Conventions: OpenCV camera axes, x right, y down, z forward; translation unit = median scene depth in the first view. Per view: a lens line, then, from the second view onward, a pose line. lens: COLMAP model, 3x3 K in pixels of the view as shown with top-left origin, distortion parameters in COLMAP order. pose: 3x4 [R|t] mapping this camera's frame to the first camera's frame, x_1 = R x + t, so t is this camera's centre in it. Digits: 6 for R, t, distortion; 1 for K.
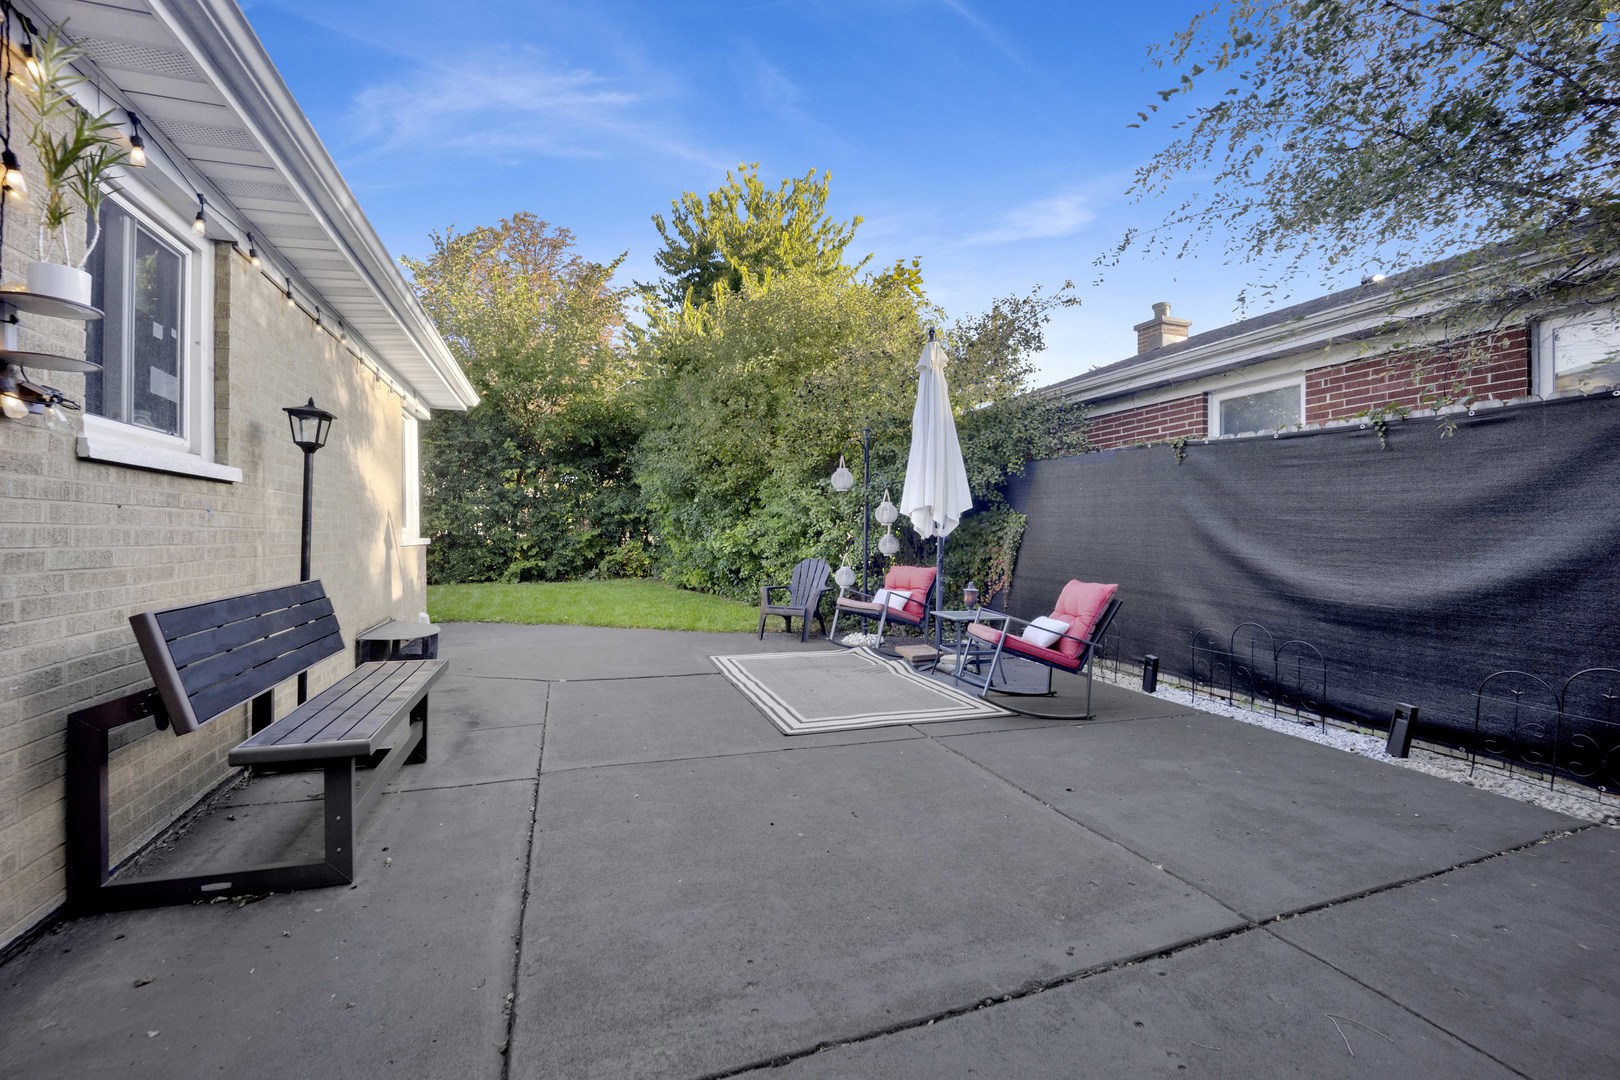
lens RADIAL K [[667.4, 0, 810.0], [0, 667.4, 540.0], [0, 0, 1]] dist [-0.021079, -0.000065]
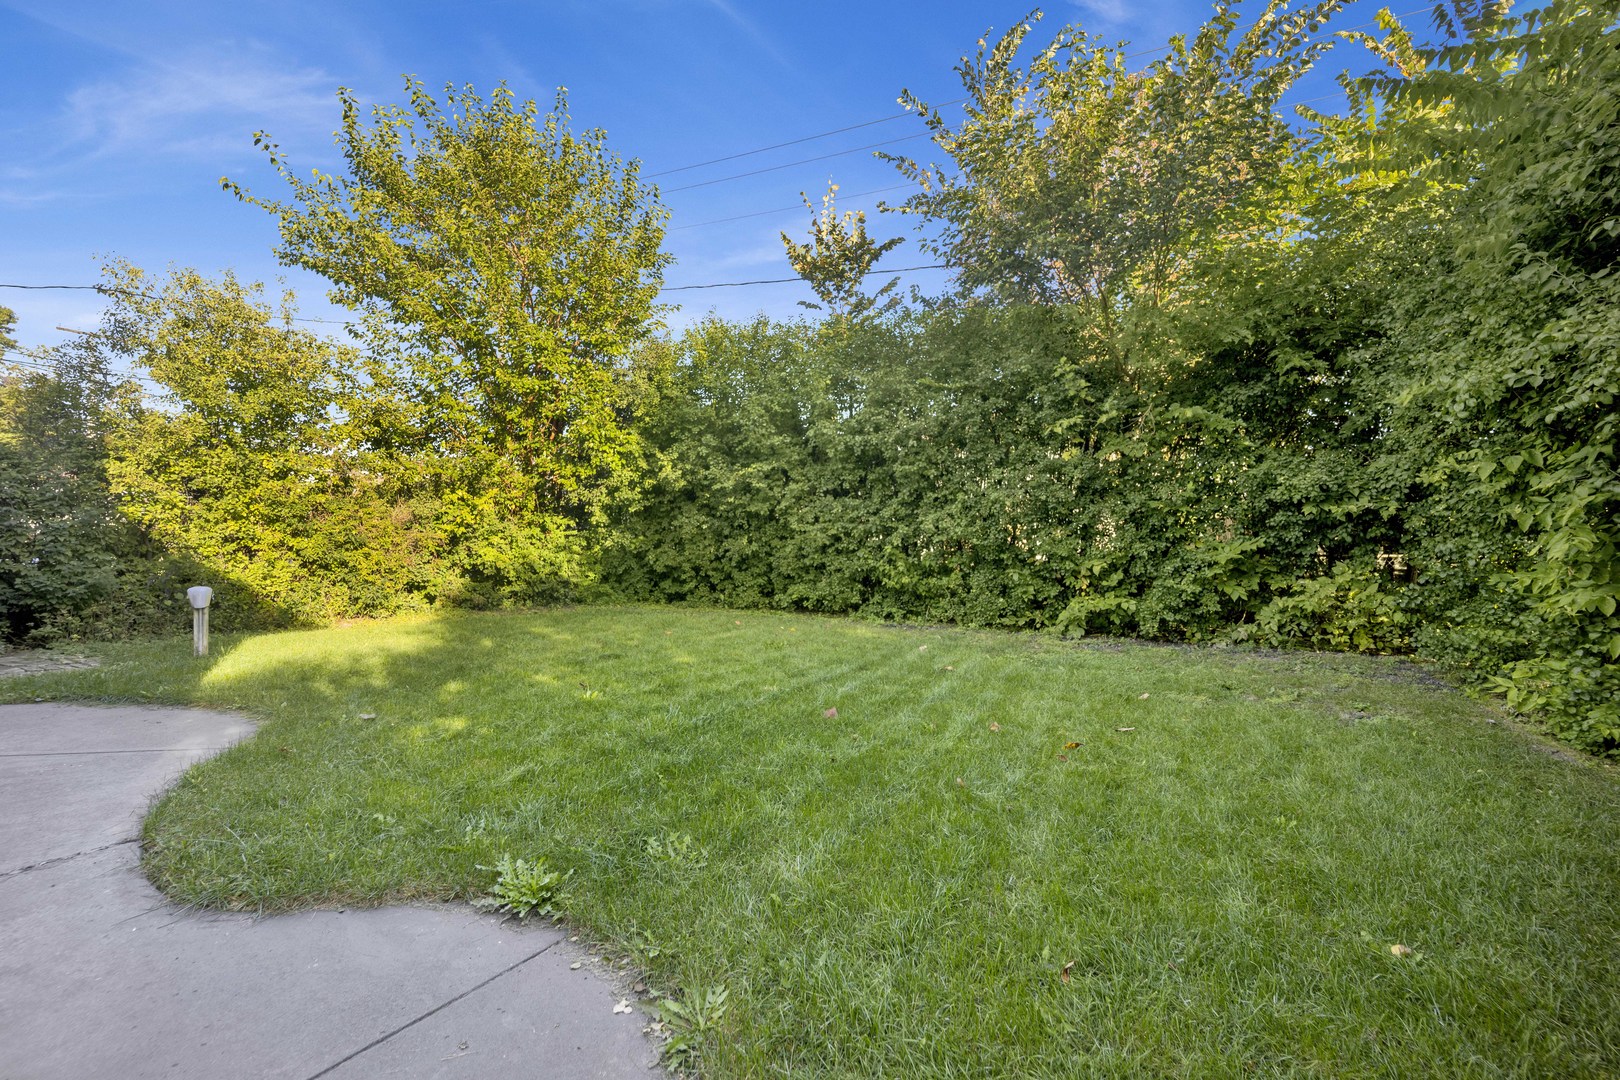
lens RADIAL K [[667.4, 0, 810.0], [0, 667.4, 540.0], [0, 0, 1]] dist [-0.021079, -0.000065]
pose [[0.640181, 0.015561, -0.768066, -0.827140], [-0.025278, 0.999680, -0.000815, -0.033125], [0.767808, 0.019937, 0.640370, 2.356137]]
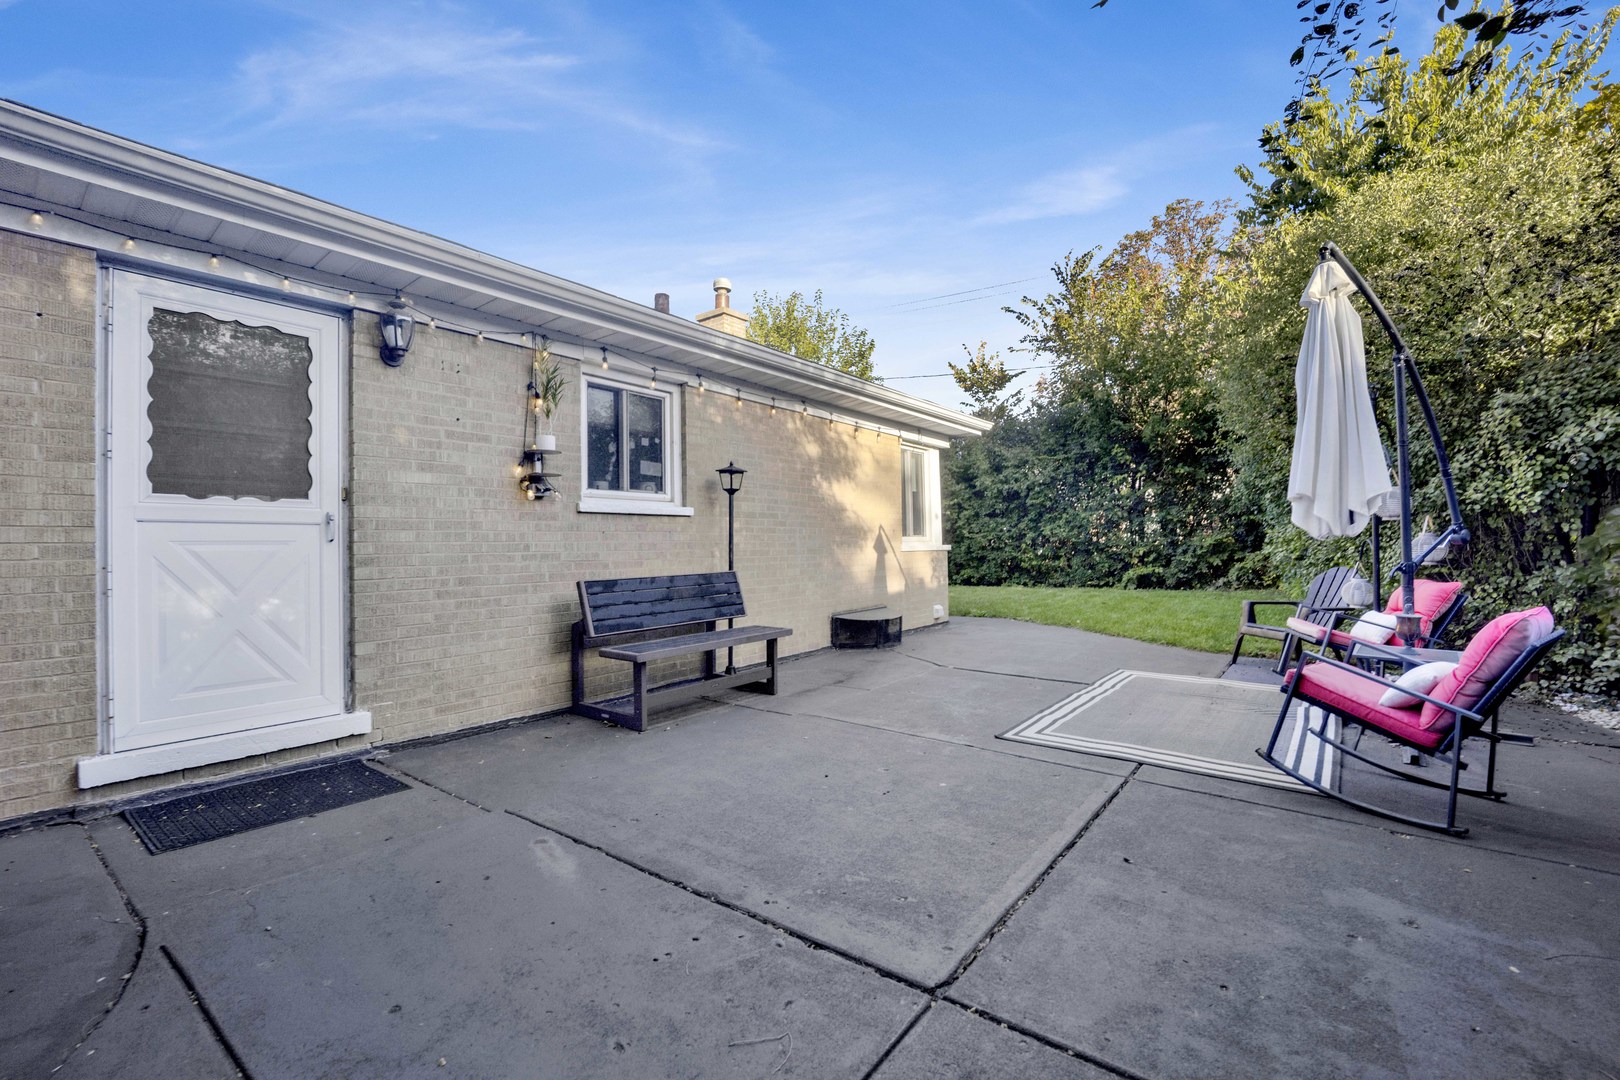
lens RADIAL K [[688.7, 0, 810.0], [0, 688.7, 540.0], [0, 0, 1]] dist [-0.021098, -0.000343]
pose [[0.542053, -0.015919, -0.840194, 0.733150], [0.008494, 0.999873, -0.013464, 0.005888], [0.840302, 0.000161, 0.542119, 0.210462]]
